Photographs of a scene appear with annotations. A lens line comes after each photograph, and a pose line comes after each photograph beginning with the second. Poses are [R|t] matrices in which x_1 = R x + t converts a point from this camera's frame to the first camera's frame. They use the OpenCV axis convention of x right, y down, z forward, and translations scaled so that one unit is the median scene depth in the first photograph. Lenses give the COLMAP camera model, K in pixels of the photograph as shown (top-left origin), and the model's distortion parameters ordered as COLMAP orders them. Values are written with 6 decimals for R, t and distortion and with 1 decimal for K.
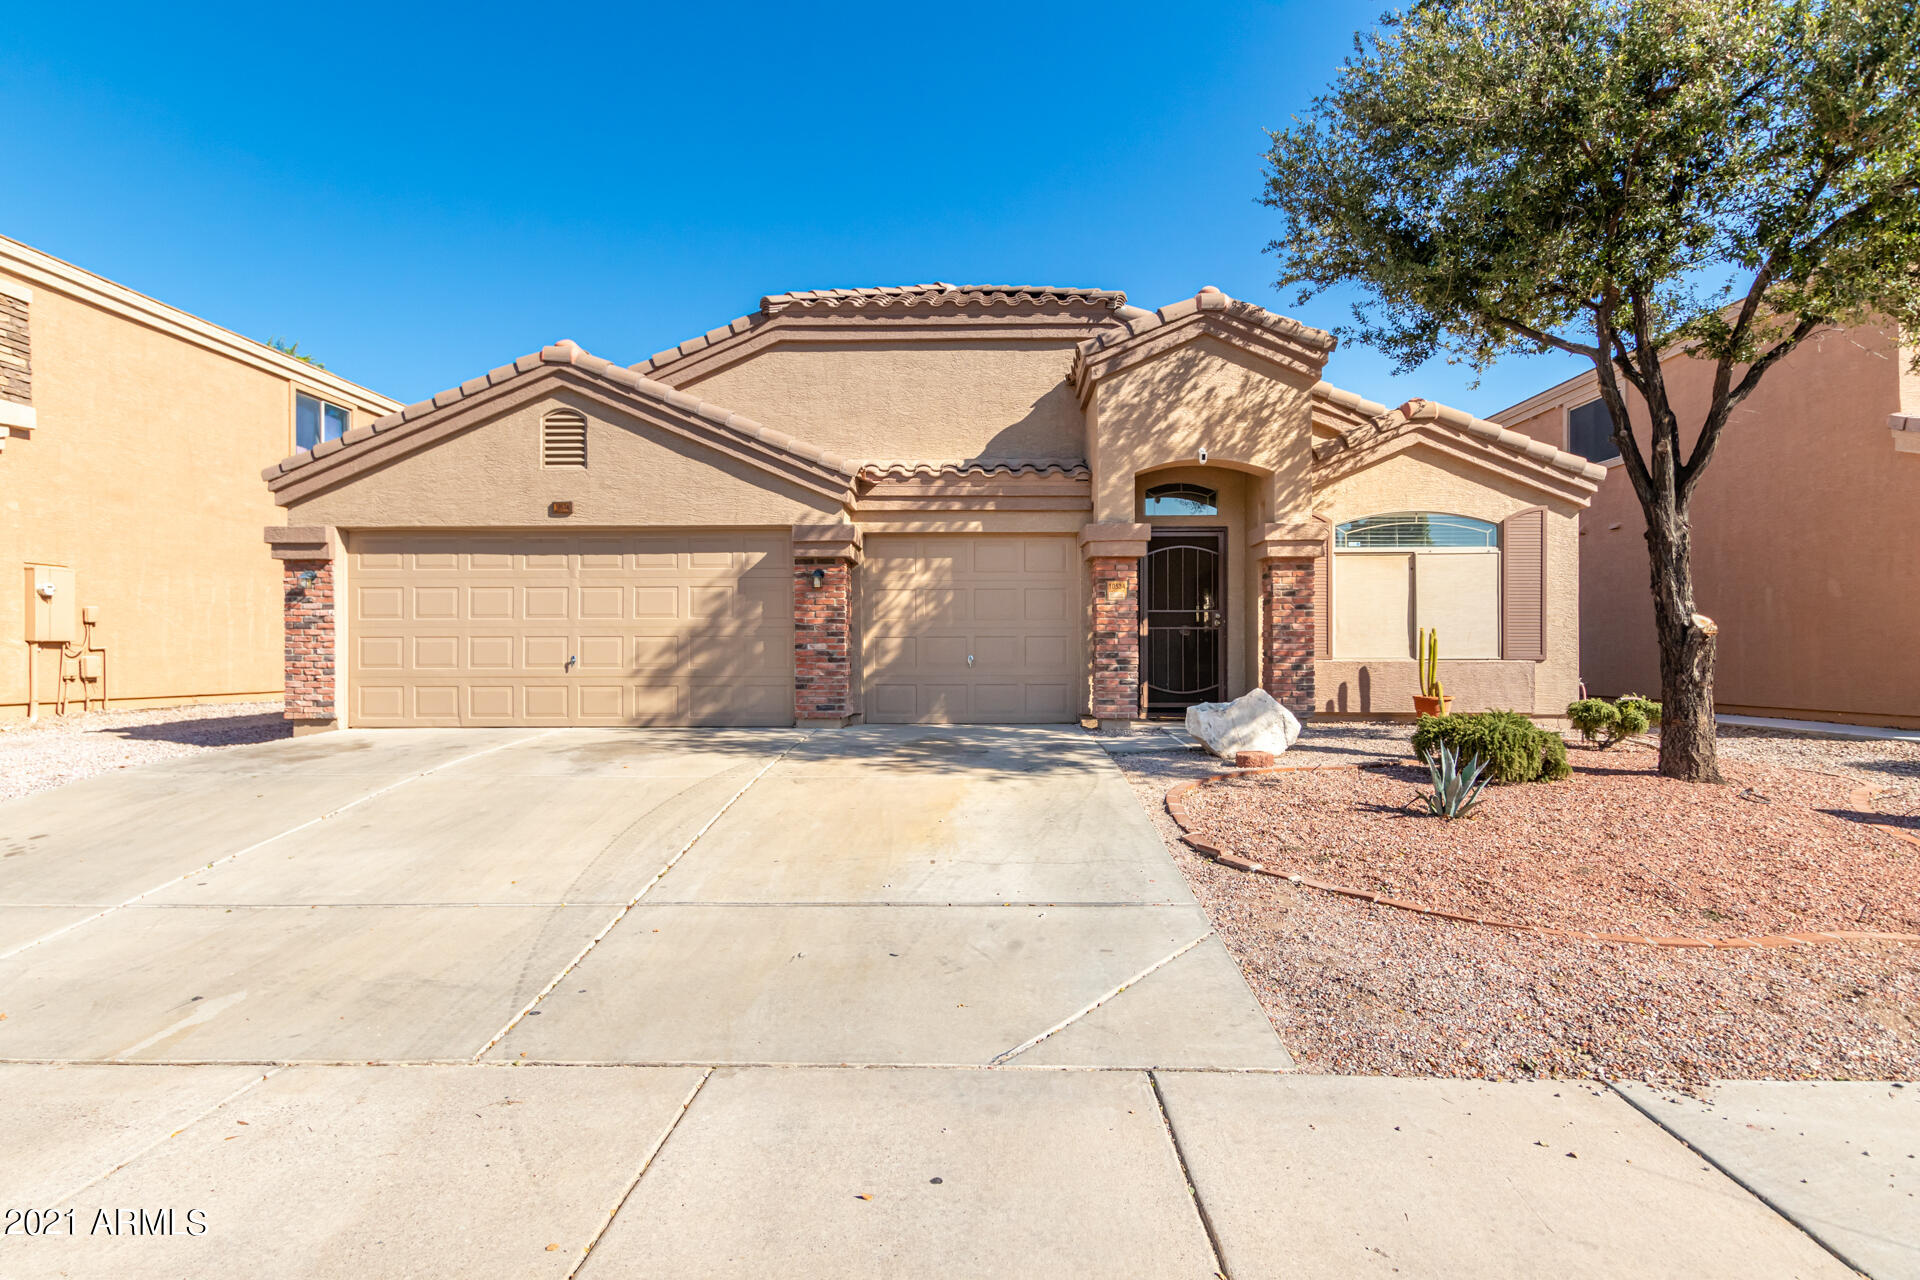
lens RADIAL K [[999.6, 0, 962.1], [0, 999.6, 640.4], [0, 0, 1]] dist [0.014408, 0.002652]
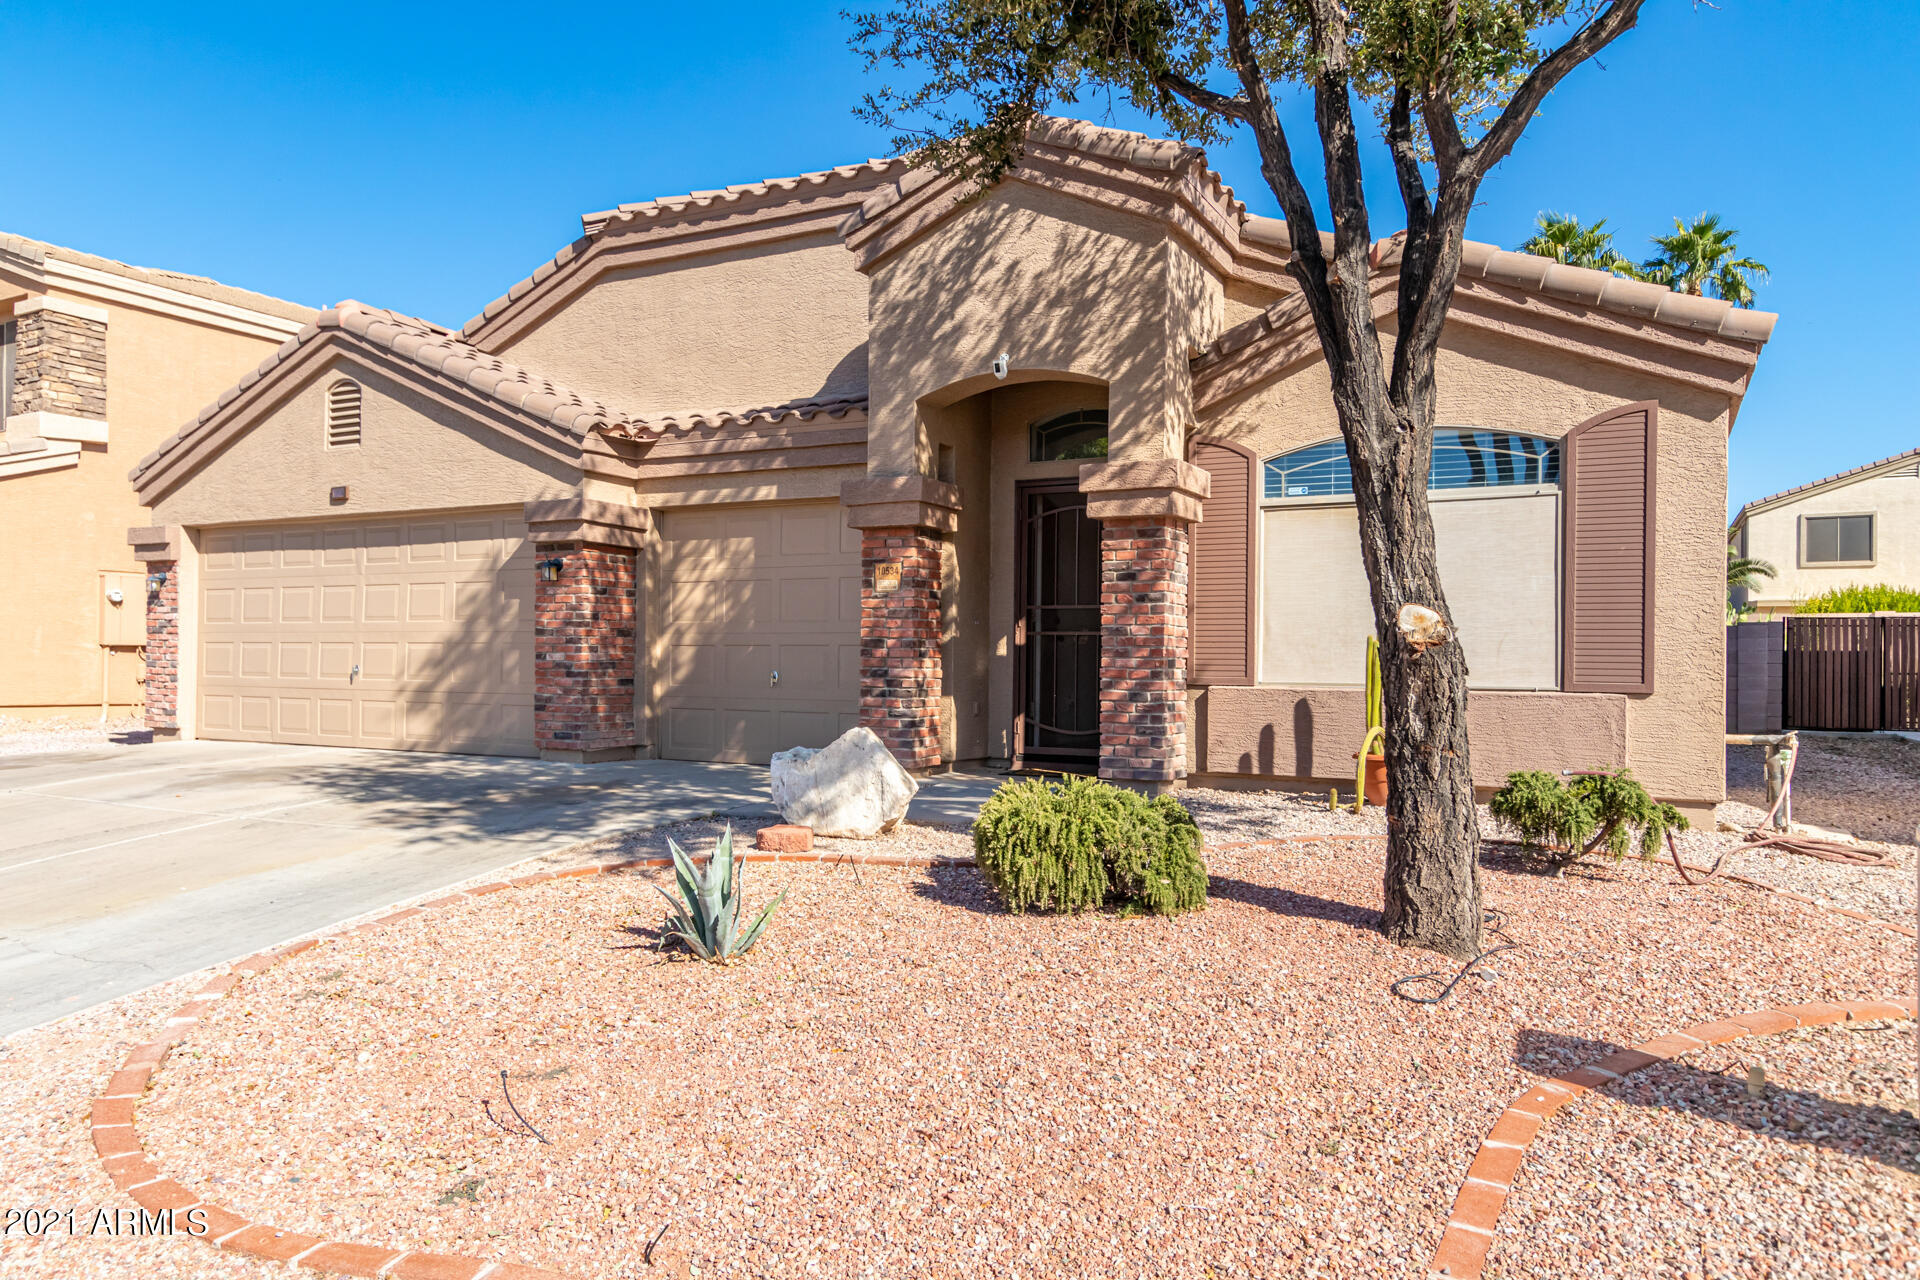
lens RADIAL K [[1289.8, 0, 960.1], [0, 1289.8, 643.1], [0, 0, 1]] dist [0.034983, -0.008018]
pose [[0.892748, 0.003598, -0.450542, 0.583561], [-0.005965, 0.999975, -0.003832, -0.002421], [0.450517, 0.006109, 0.892747, 0.237555]]
